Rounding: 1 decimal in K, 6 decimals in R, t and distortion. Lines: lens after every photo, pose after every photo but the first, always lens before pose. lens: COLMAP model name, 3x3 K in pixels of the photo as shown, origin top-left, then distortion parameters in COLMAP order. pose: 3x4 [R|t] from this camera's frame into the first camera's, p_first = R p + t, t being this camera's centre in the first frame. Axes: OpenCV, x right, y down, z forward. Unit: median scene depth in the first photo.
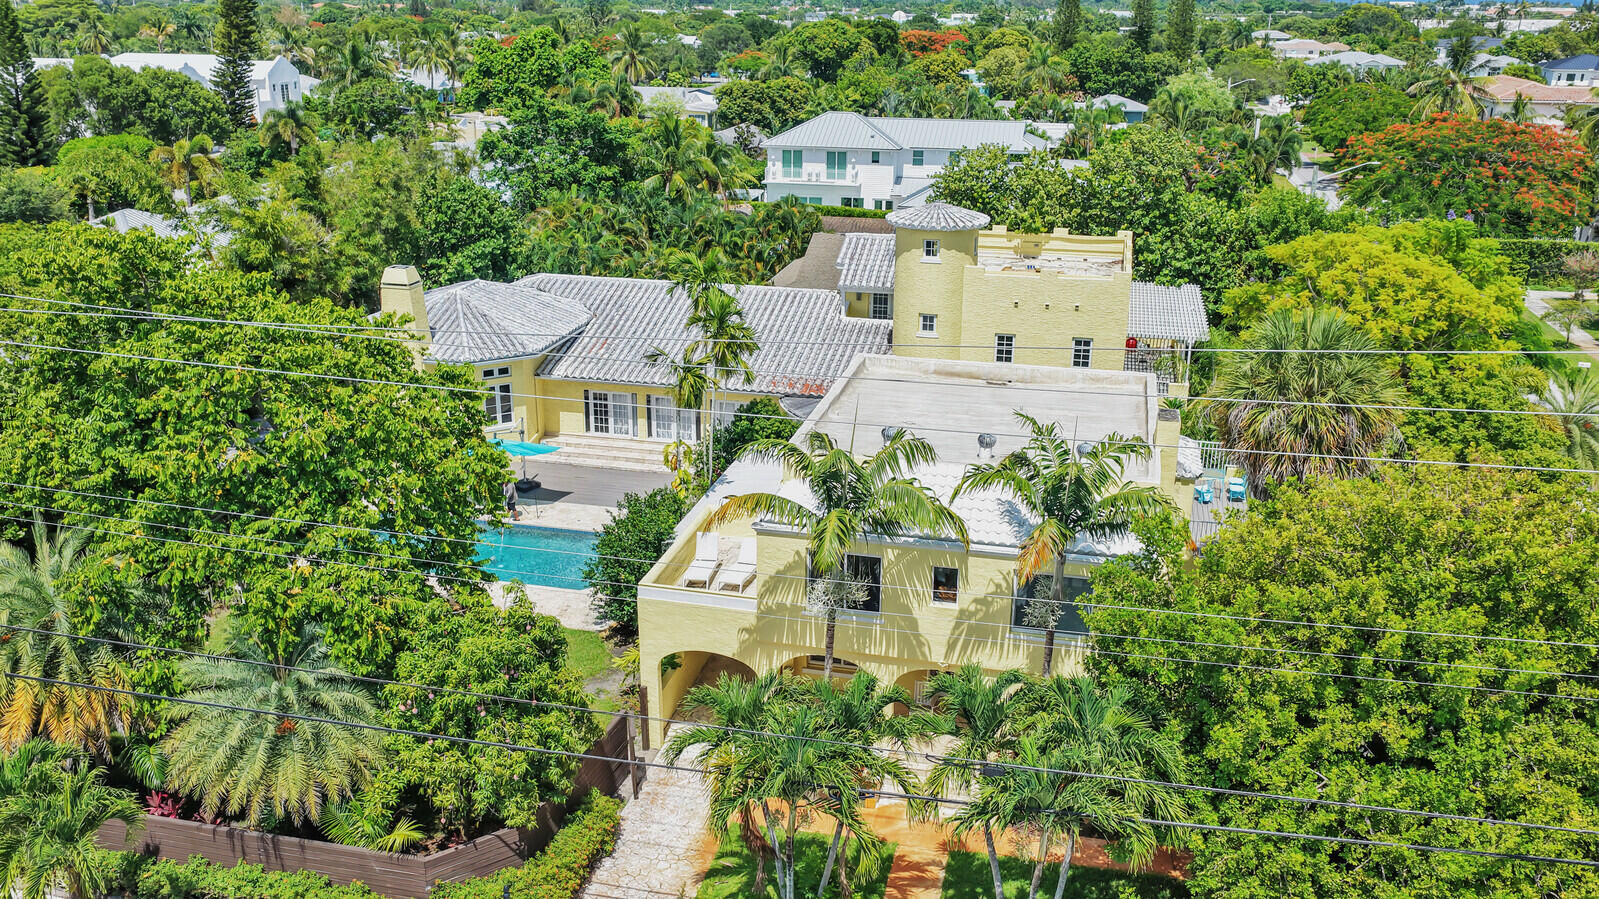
lens RADIAL K [[1315.5, 0, 799.5], [0, 1315.5, 449.5], [0, 0, 1]] dist [-0.004943, 0.007217]
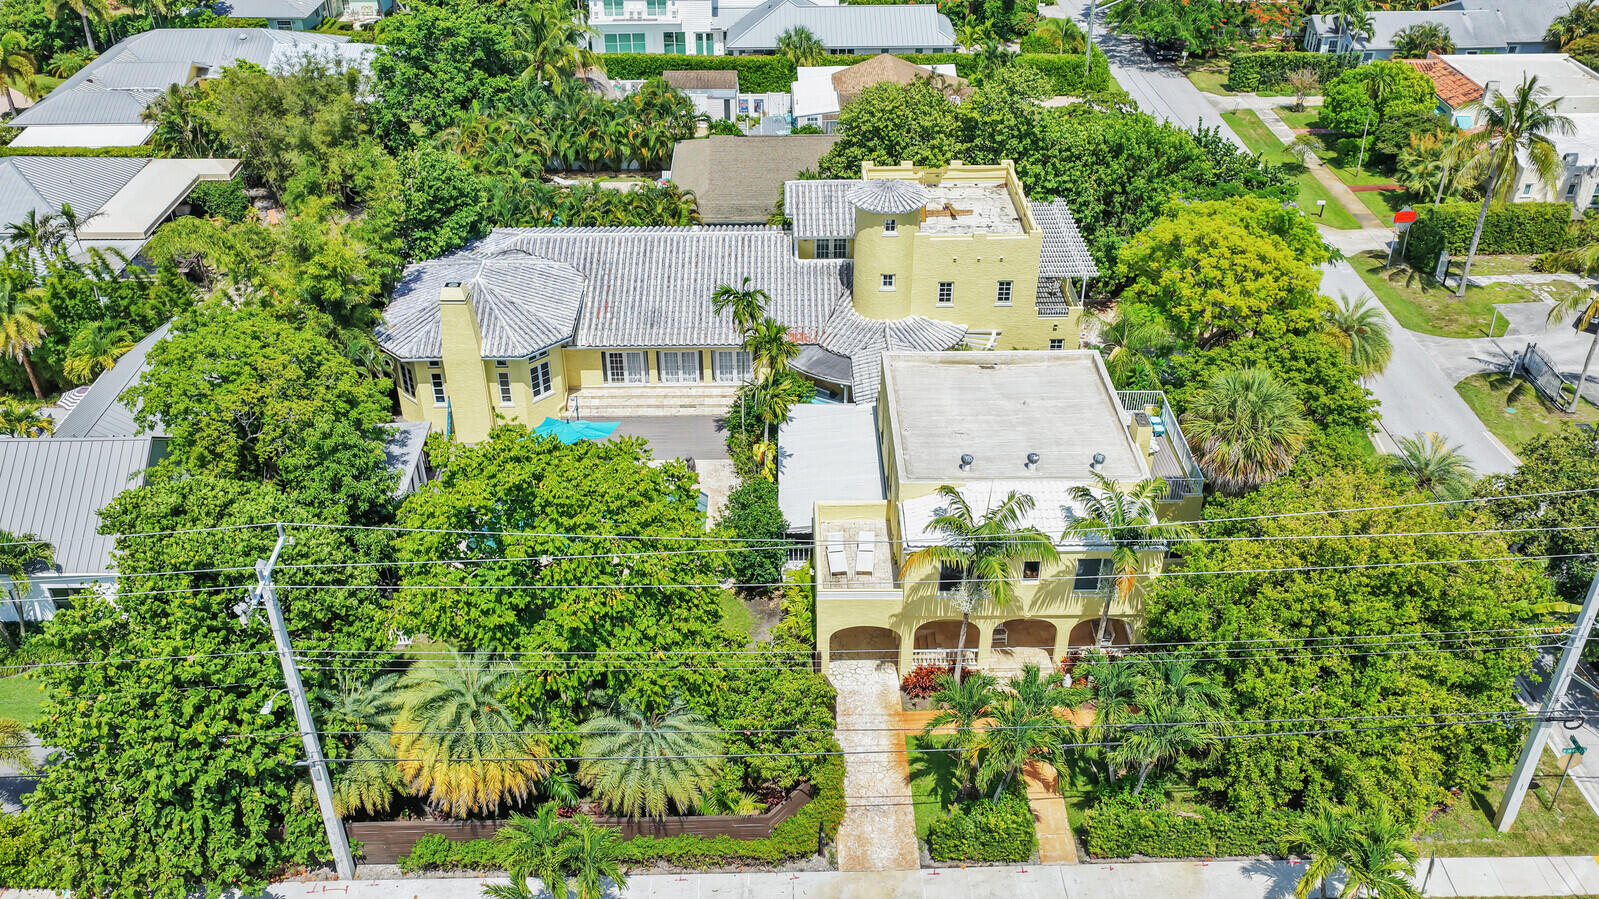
lens RADIAL K [[1315.5, 0, 799.5], [0, 1315.5, 449.5], [0, 0, 1]] dist [-0.004943, 0.007217]
pose [[0.967725, -0.144591, 0.206403, -0.249141], [0.089176, 0.962511, 0.256164, -0.250708], [-0.235704, -0.229490, 0.944340, -0.197343]]
